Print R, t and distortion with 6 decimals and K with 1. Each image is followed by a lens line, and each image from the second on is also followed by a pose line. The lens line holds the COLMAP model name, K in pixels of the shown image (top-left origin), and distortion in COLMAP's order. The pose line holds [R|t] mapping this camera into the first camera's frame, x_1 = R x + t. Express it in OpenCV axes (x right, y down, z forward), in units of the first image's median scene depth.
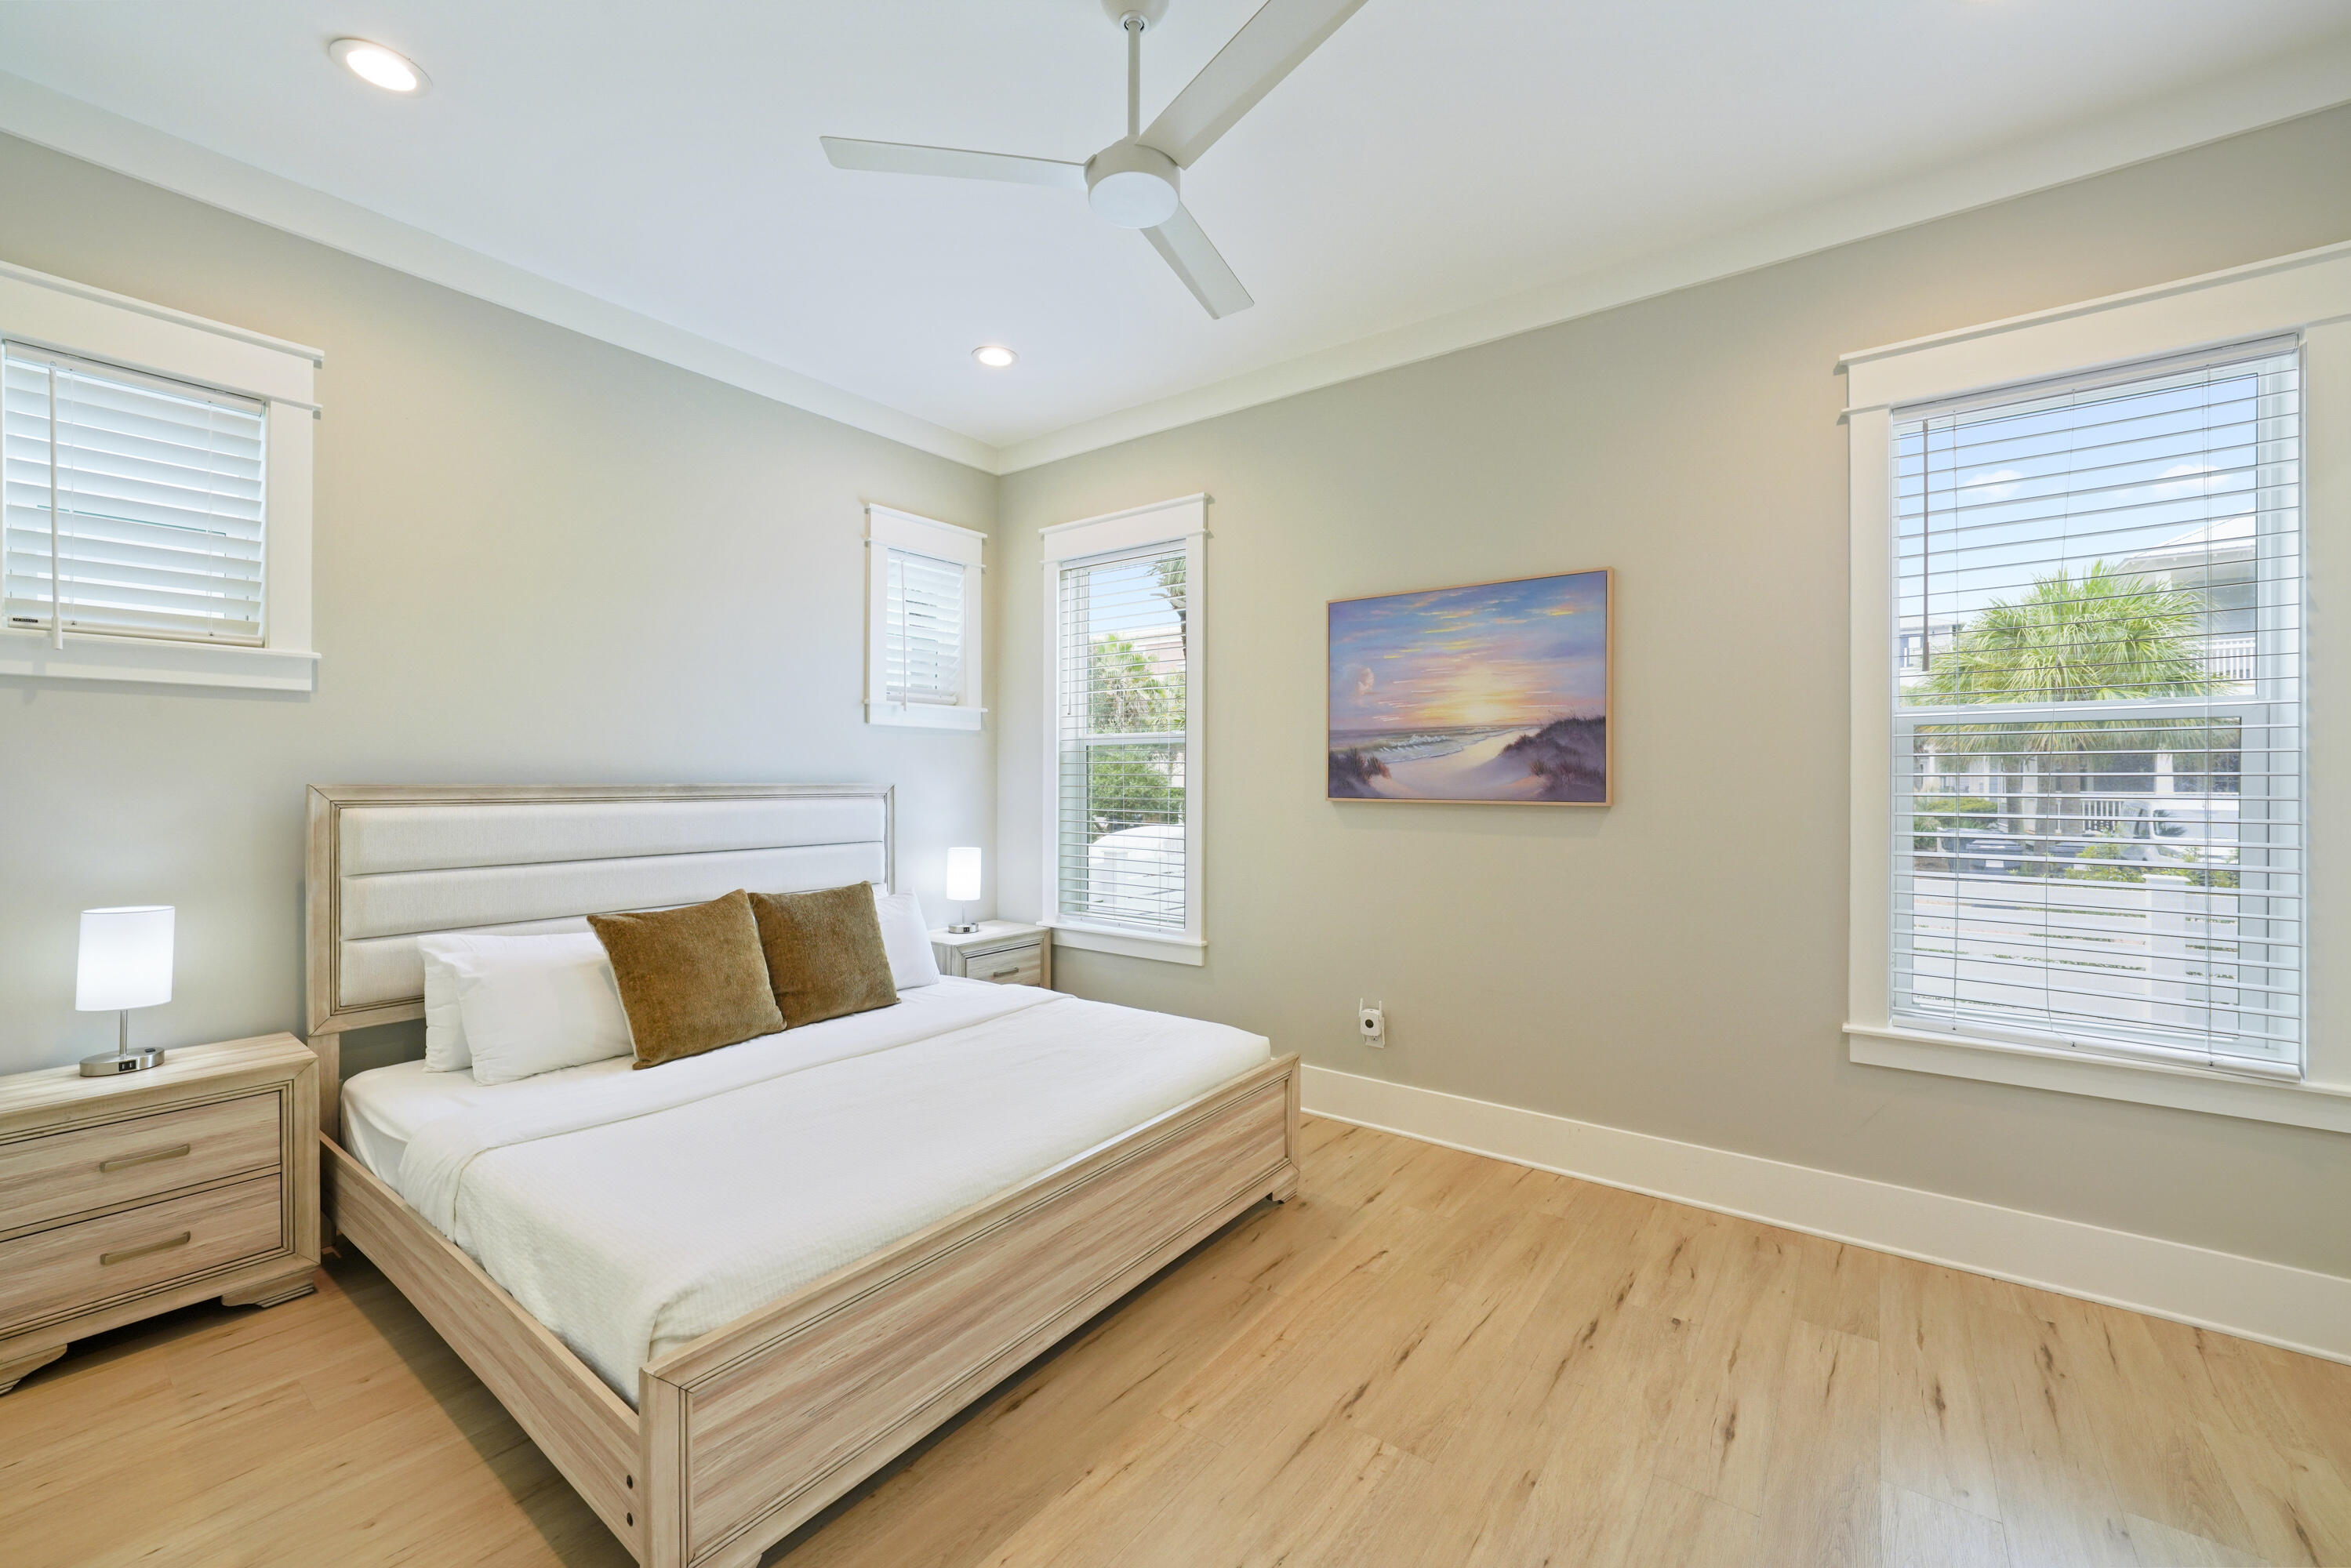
lens RADIAL K [[932.9, 0, 1176.8], [0, 932.9, 792.8], [0, 0, 1]] dist [-0.016138, -0.000158]
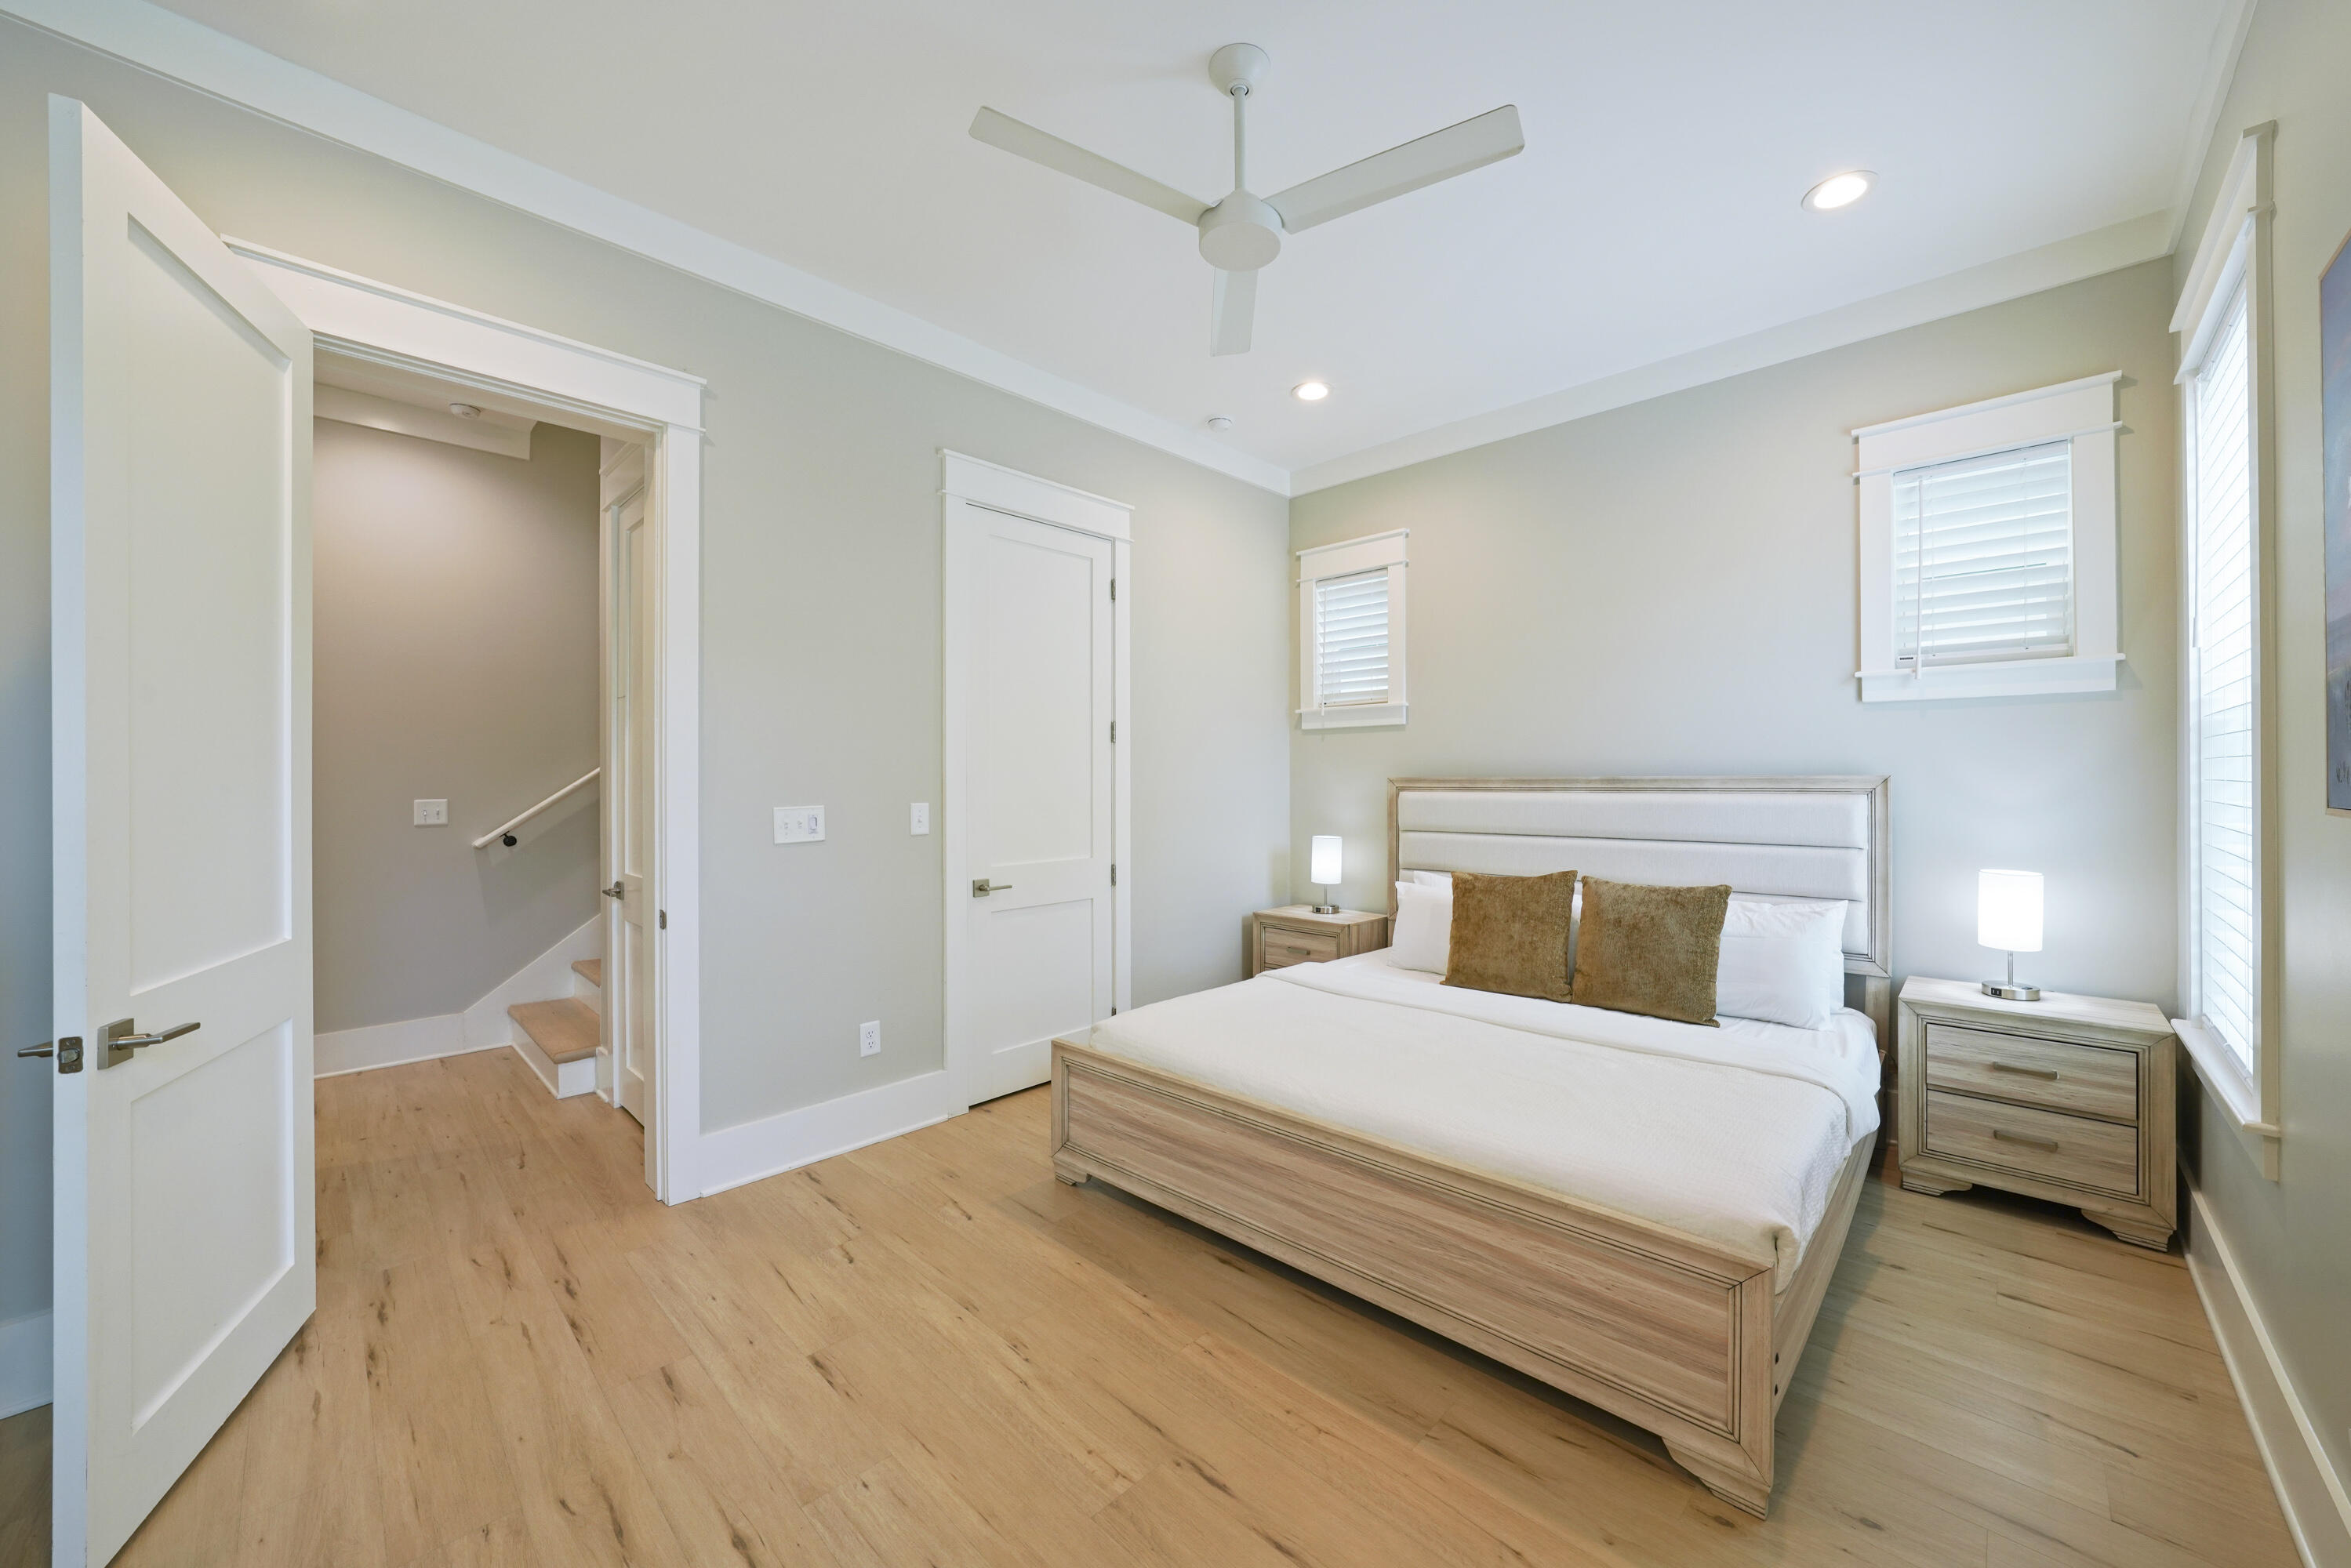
lens RADIAL K [[847.3, 0, 1181.7], [0, 847.3, 782.2], [0, 0, 1]] dist [-0.021540, 0.000176]
pose [[-0.120579, 0.002317, -0.992701, 0.771265], [-0.008828, 0.999955, 0.003407, -0.002587], [0.992665, 0.009174, -0.120553, 0.842585]]
